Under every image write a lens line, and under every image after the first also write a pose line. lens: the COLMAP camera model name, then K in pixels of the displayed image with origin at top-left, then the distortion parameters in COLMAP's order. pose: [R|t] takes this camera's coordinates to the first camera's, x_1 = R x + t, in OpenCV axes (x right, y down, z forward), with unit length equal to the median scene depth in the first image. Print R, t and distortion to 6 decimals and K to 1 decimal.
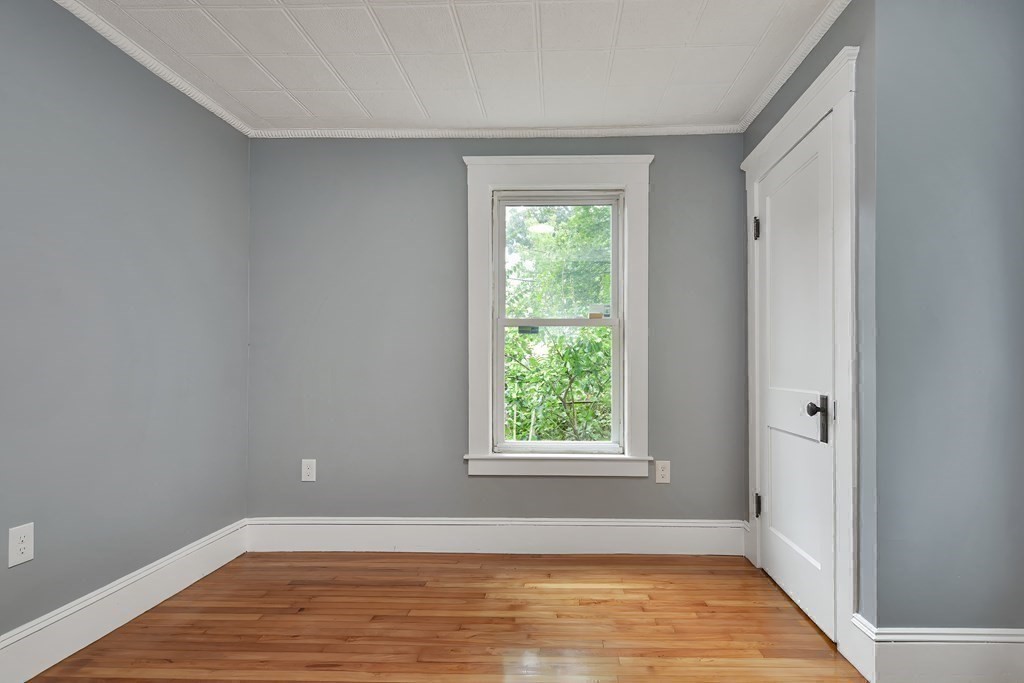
lens RADIAL K [[536.6, 0, 516.4], [0, 536.6, 362.9], [0, 0, 1]] dist [0.003302, -0.000049]
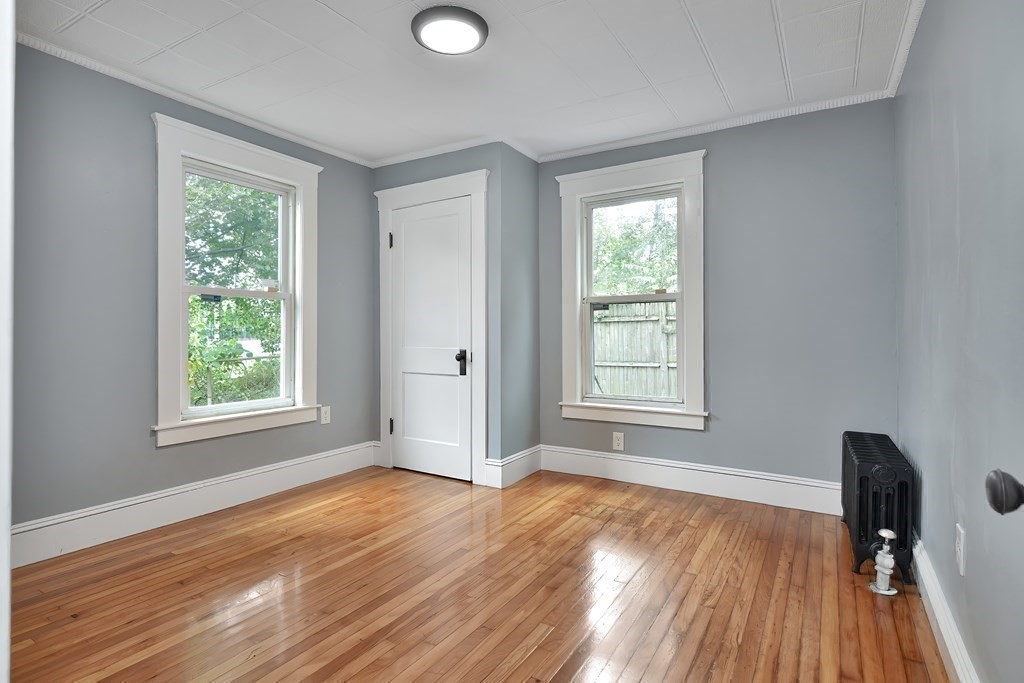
lens RADIAL K [[524.7, 0, 517.0], [0, 524.7, 344.4], [0, 0, 1]] dist [-0.000087, -0.000395]
pose [[0.486122, -0.018214, 0.873701, -0.611180], [-0.005207, 0.999705, 0.023738, 0.000297], [-0.873875, -0.016089, 0.485884, -0.015358]]
